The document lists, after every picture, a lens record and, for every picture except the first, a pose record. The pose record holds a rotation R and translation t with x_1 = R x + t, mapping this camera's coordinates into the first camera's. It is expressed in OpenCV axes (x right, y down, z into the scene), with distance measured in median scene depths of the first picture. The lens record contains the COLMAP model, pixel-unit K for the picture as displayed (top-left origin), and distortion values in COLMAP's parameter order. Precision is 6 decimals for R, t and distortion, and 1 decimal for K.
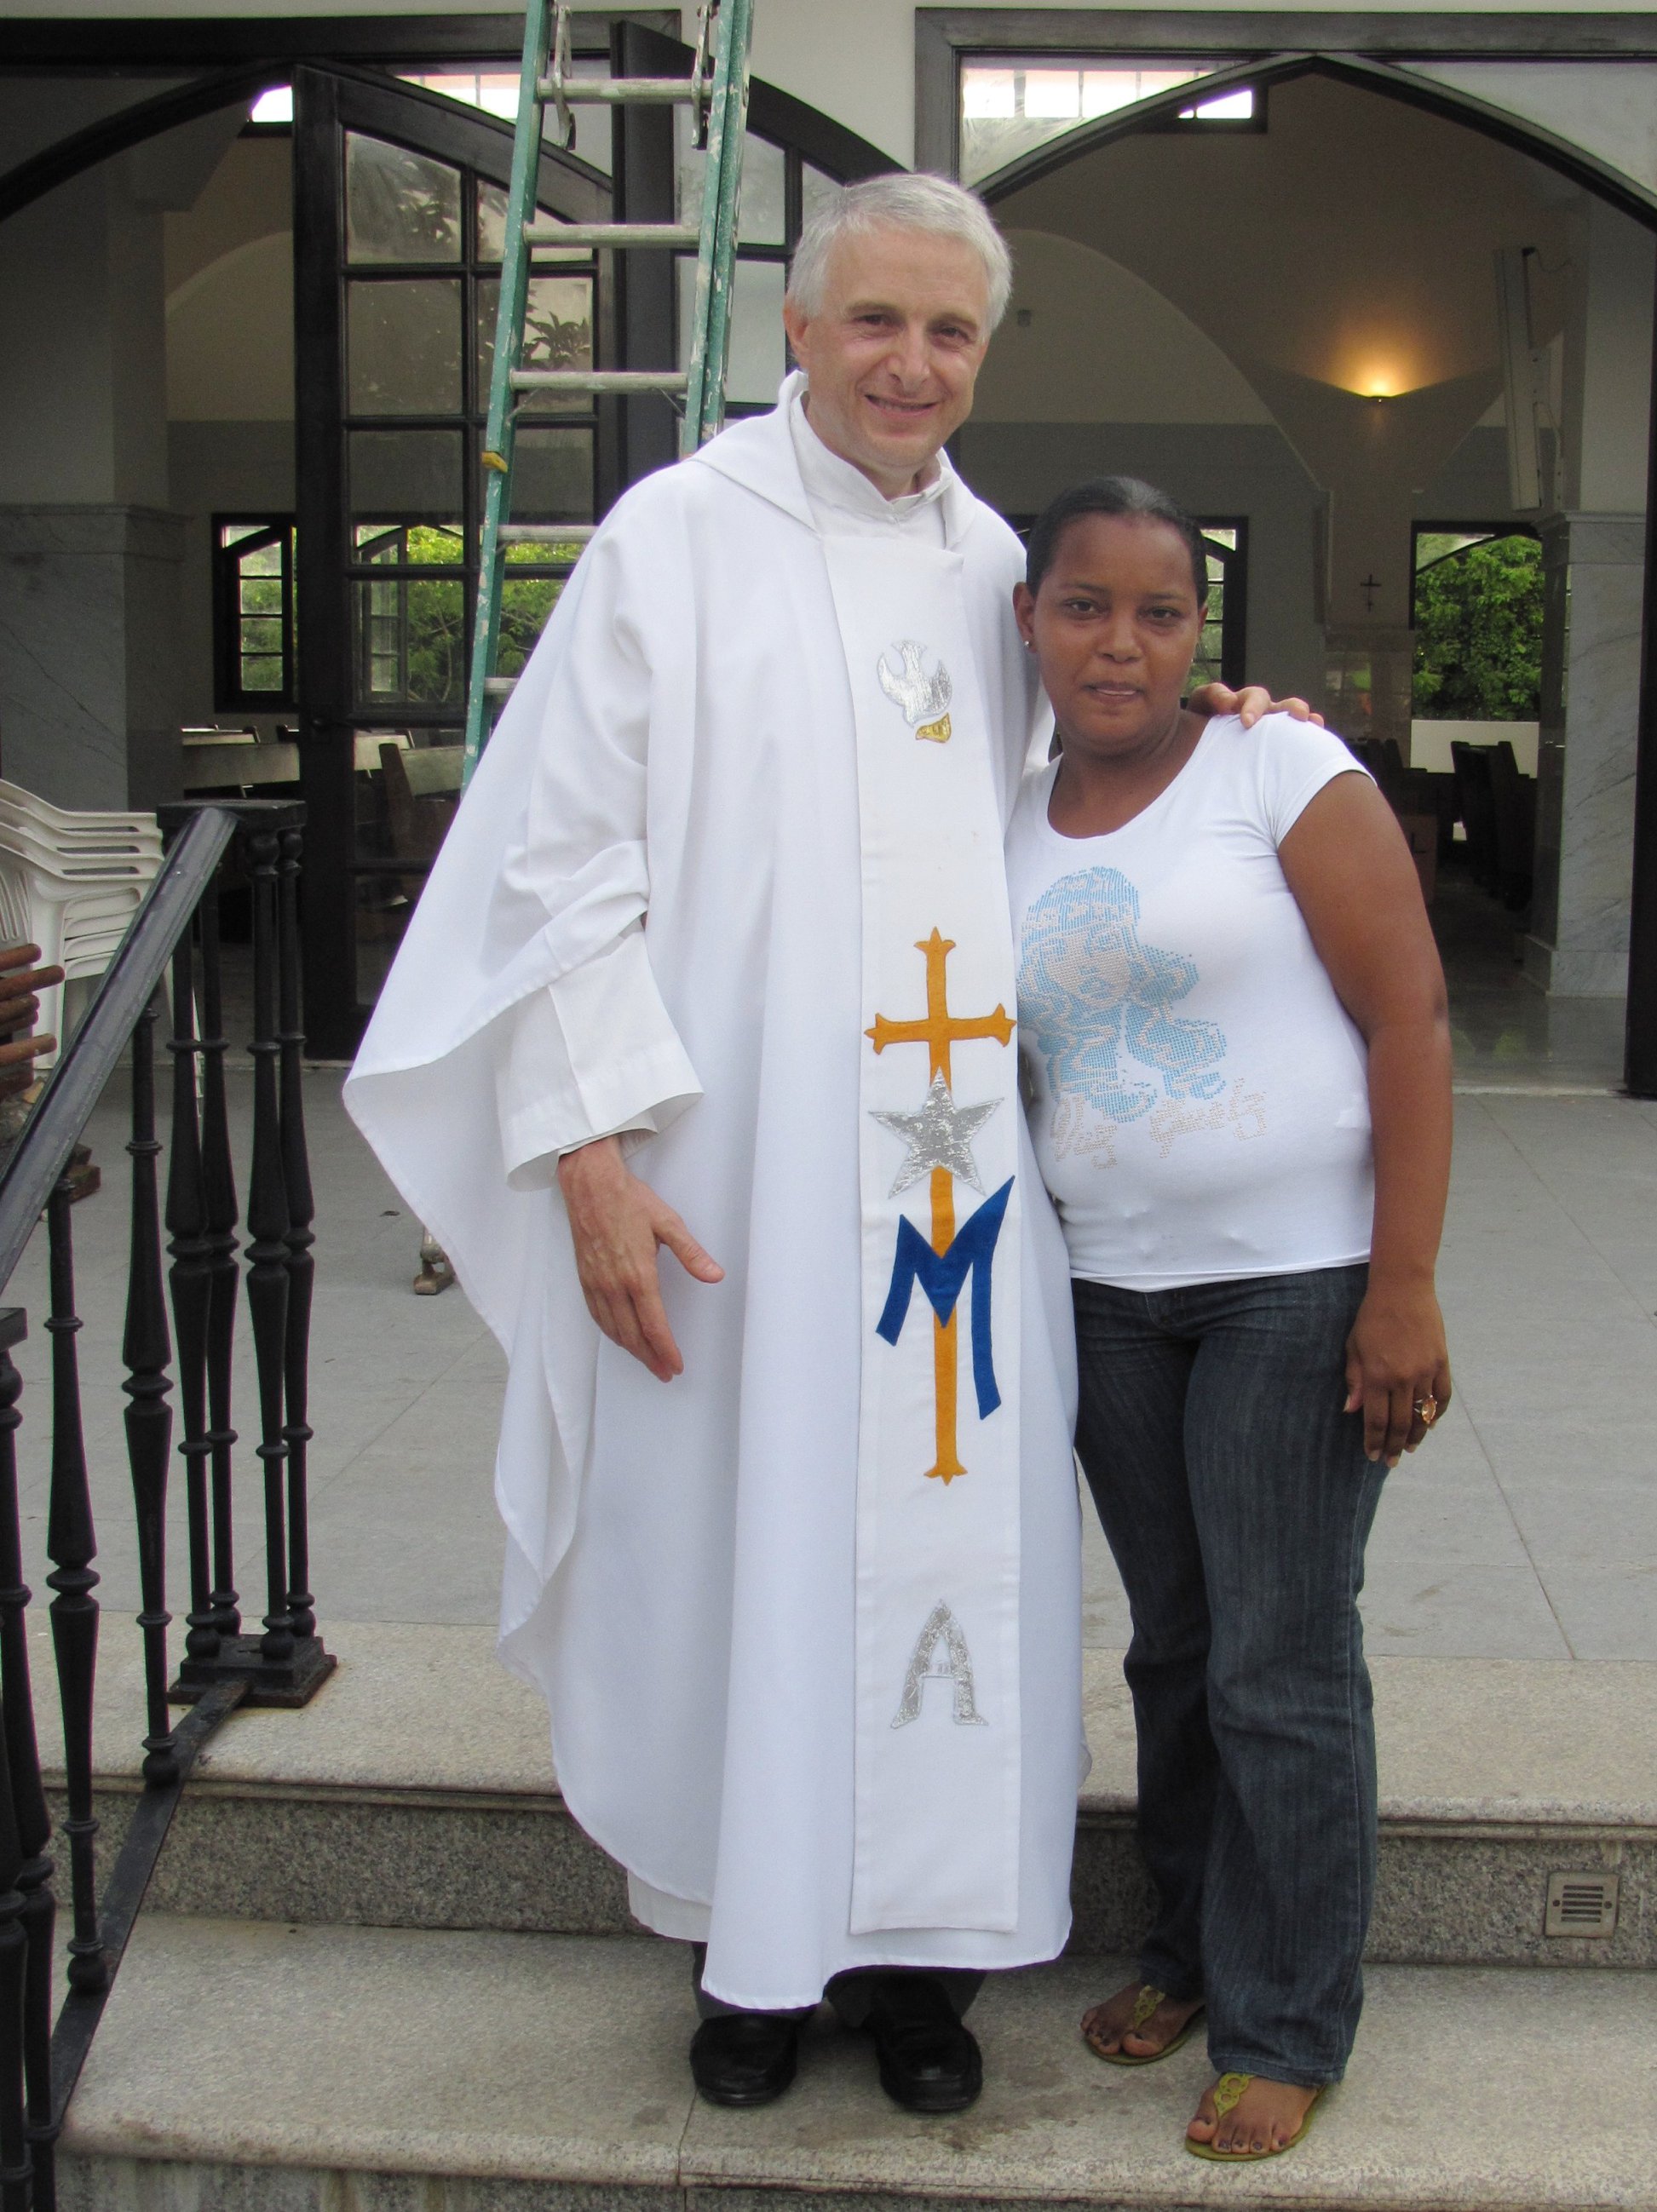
lens RADIAL K [[3213.1, 0, 931.9], [0, 3213.1, 1268.5], [0, 0, 1]] dist [-0.051142, 0.000000]
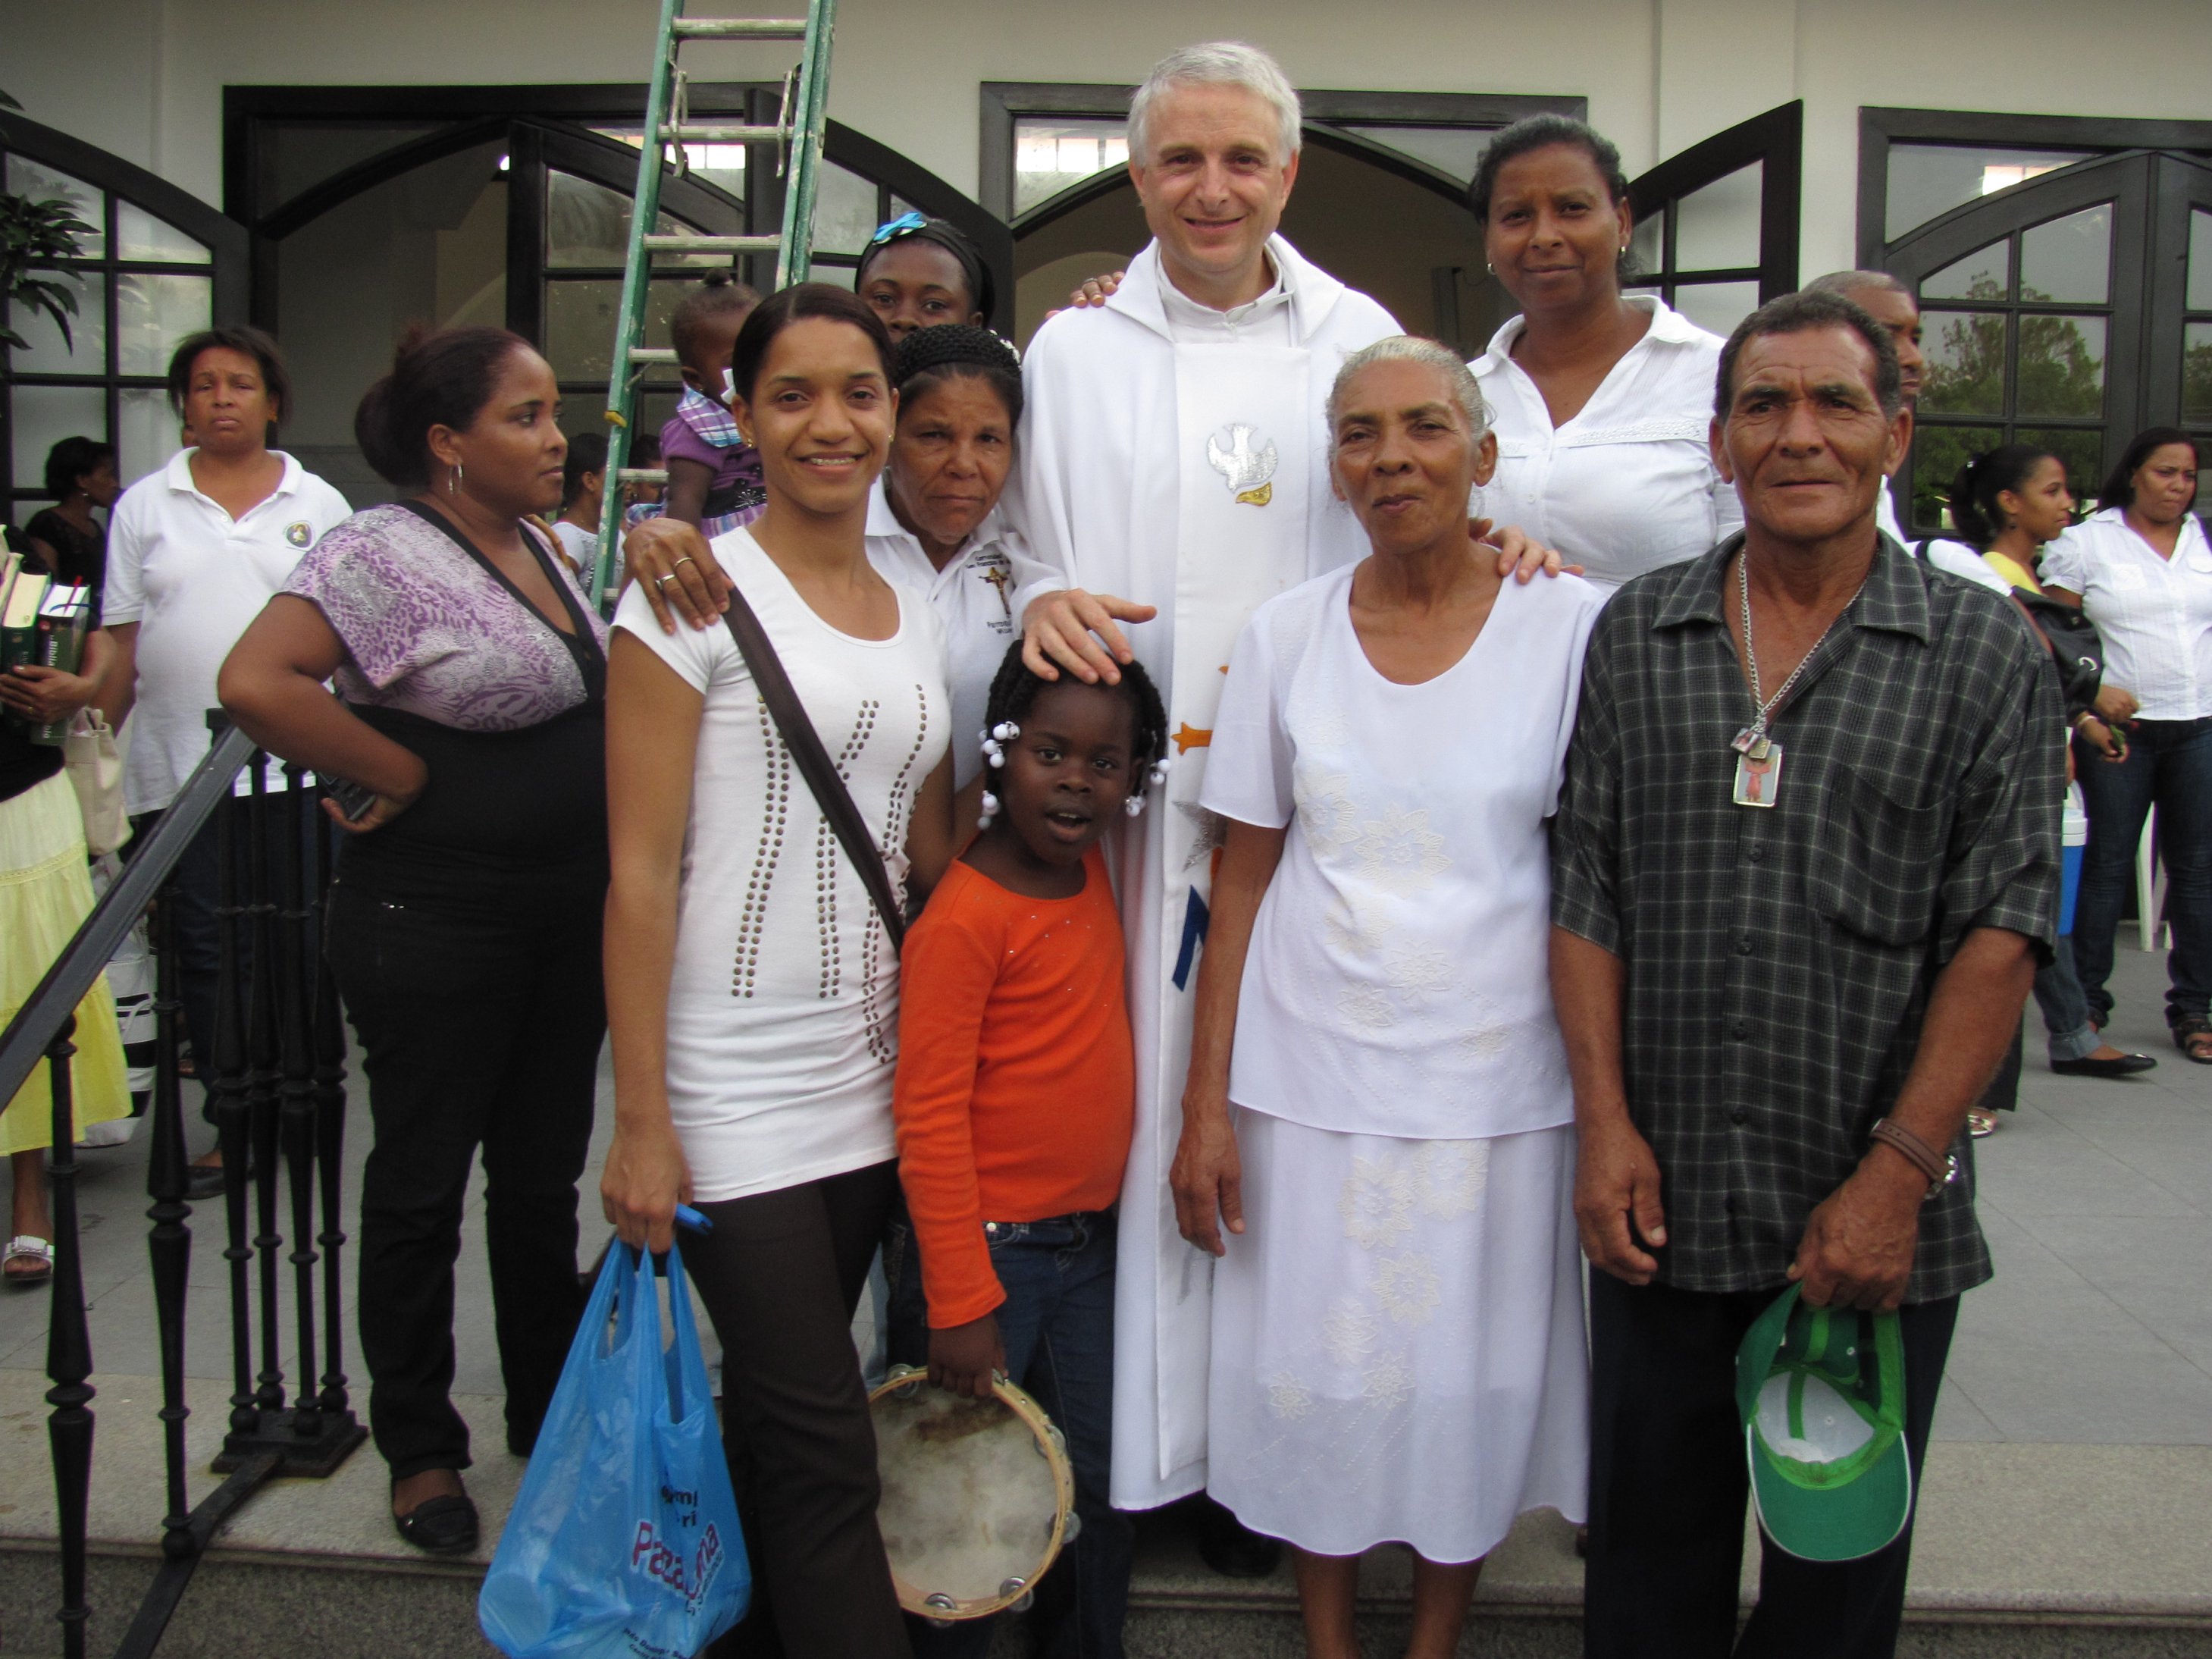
lens RADIAL K [[2358.4, 0, 1102.1], [0, 2358.4, 838.7], [0, 0, 1]] dist [-0.084725, 0.000000]
pose [[0.999729, 0.007648, 0.021993, 0.067901], [-0.006090, 0.997523, -0.070080, -0.038685], [-0.022474, 0.069927, 0.997299, 0.141143]]
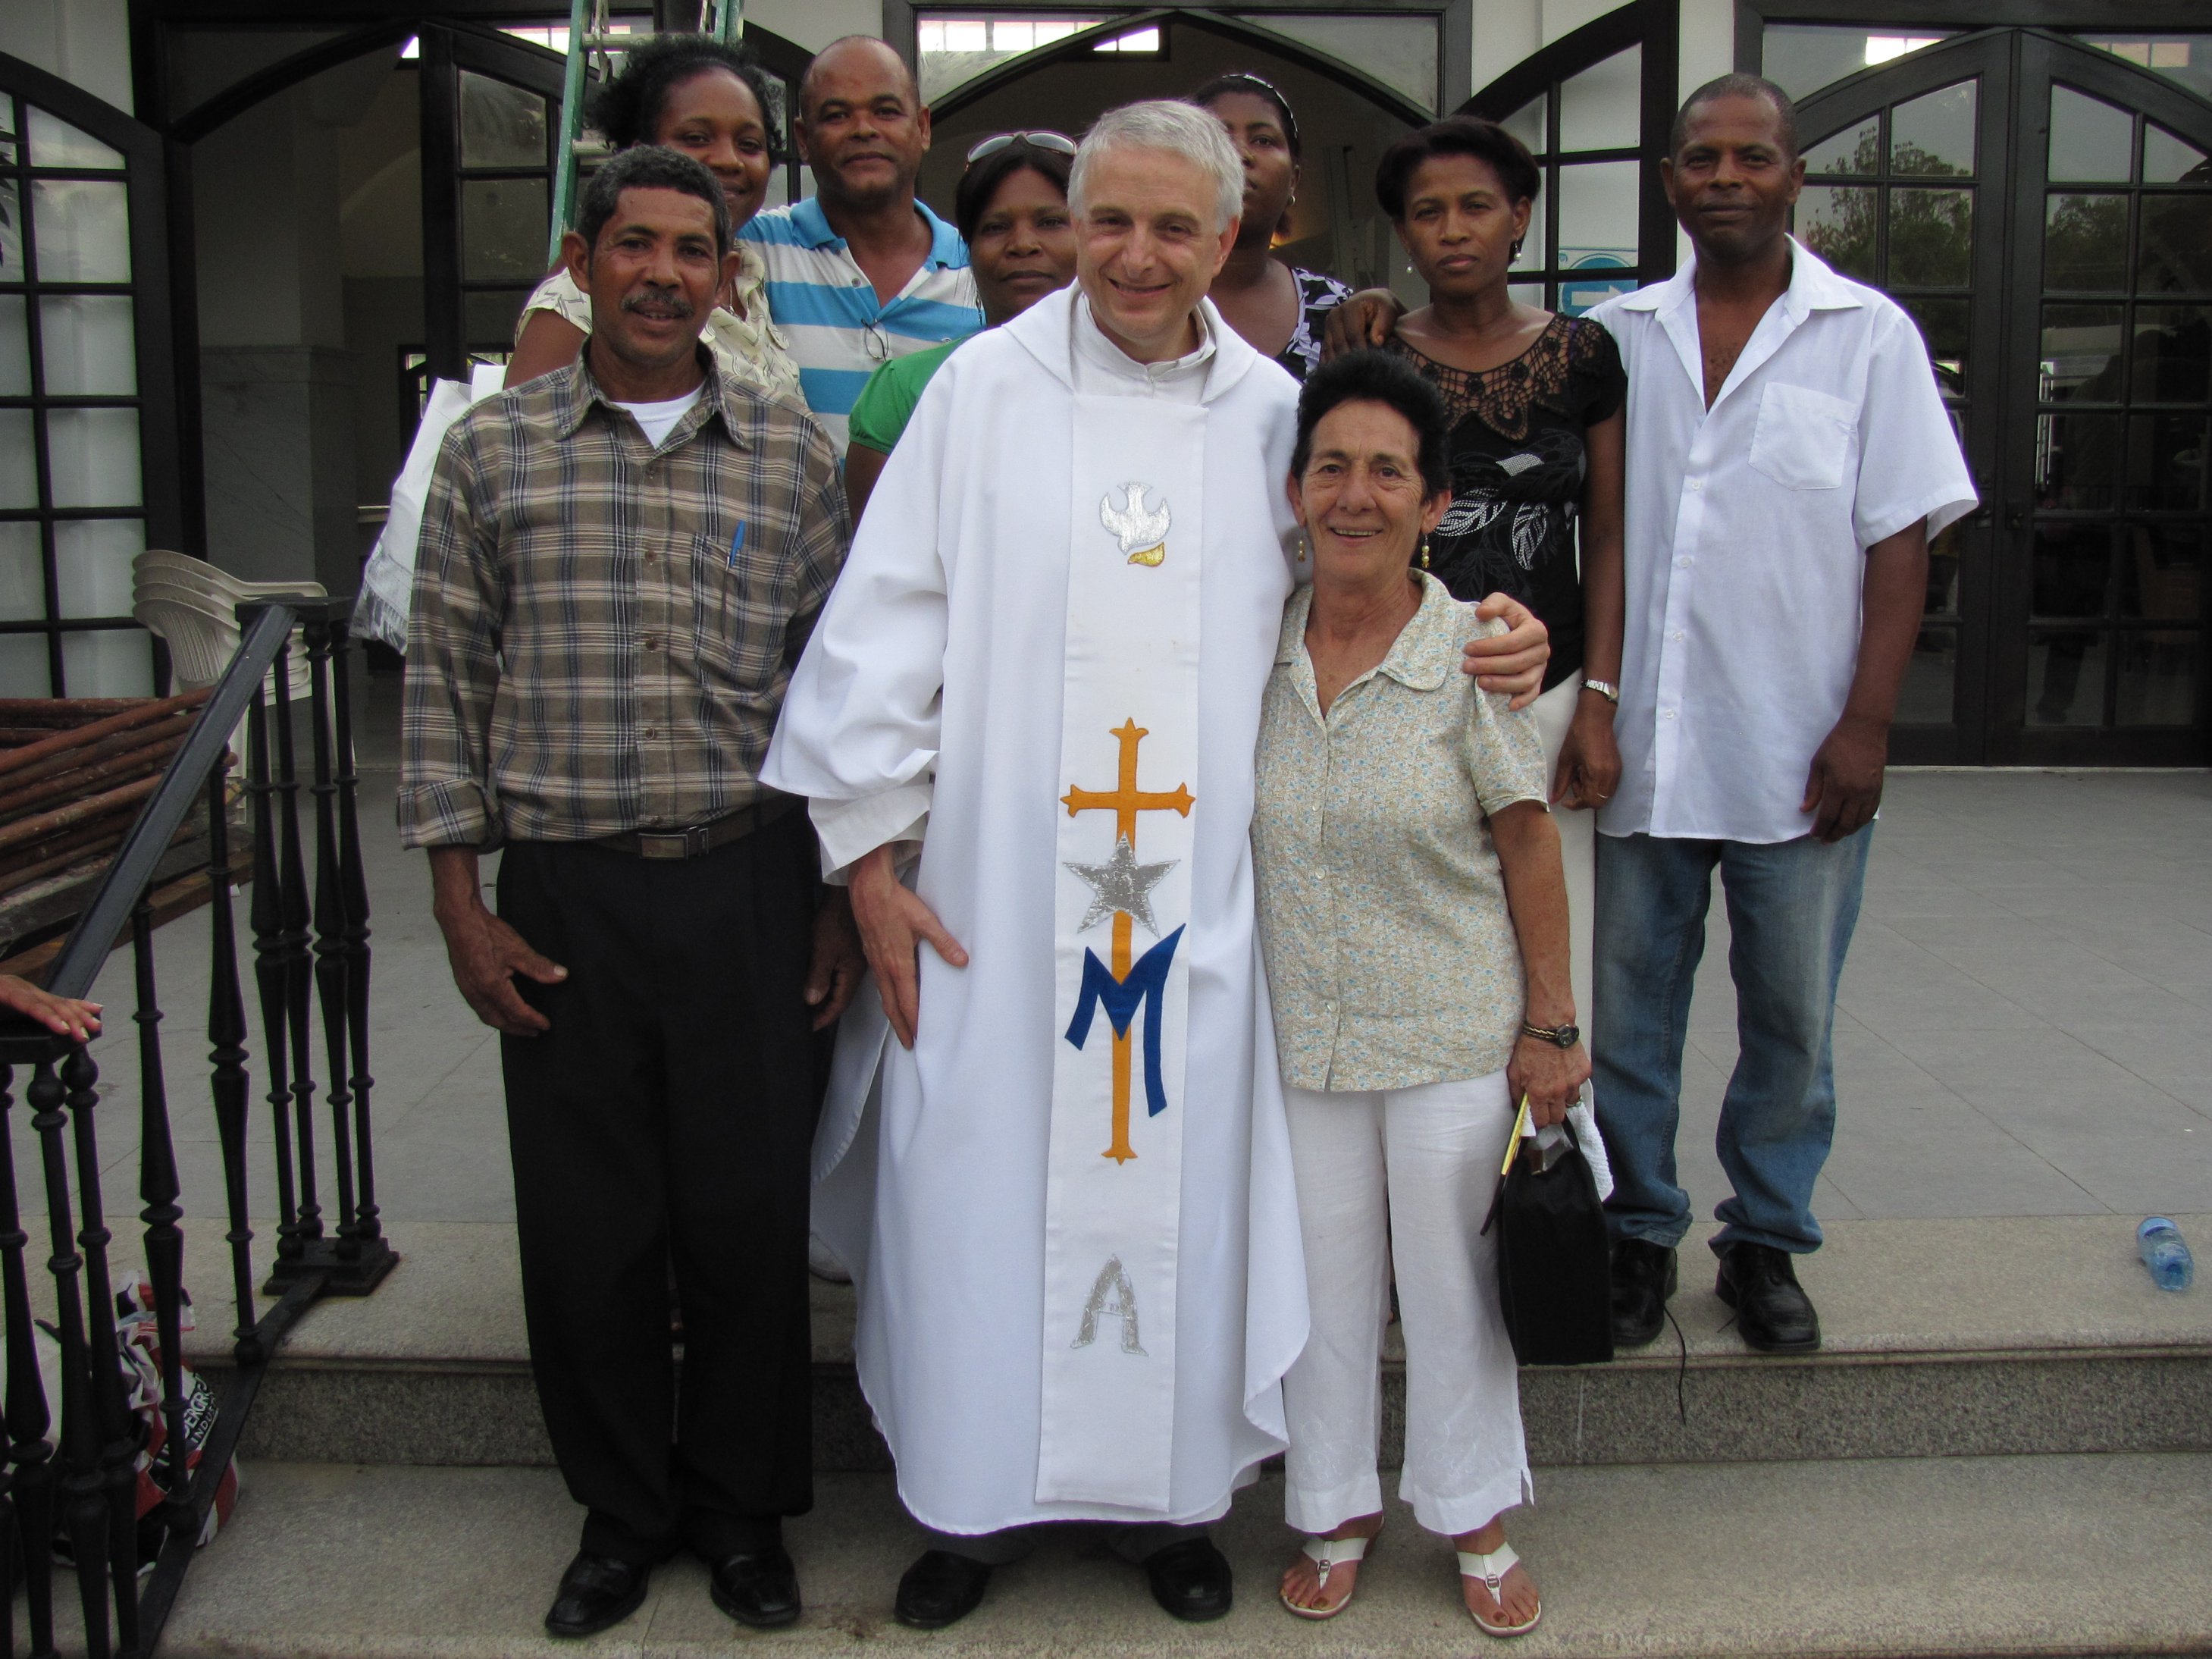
lens RADIAL K [[2358.4, 0, 1100.2], [0, 2358.4, 847.3], [0, 0, 1]] dist [-0.084725, 0.000000]
pose [[0.997840, -0.021776, 0.061982, 0.045970], [0.022791, 0.999617, -0.015716, -0.023247], [-0.061616, 0.017095, 0.997954, 0.040461]]
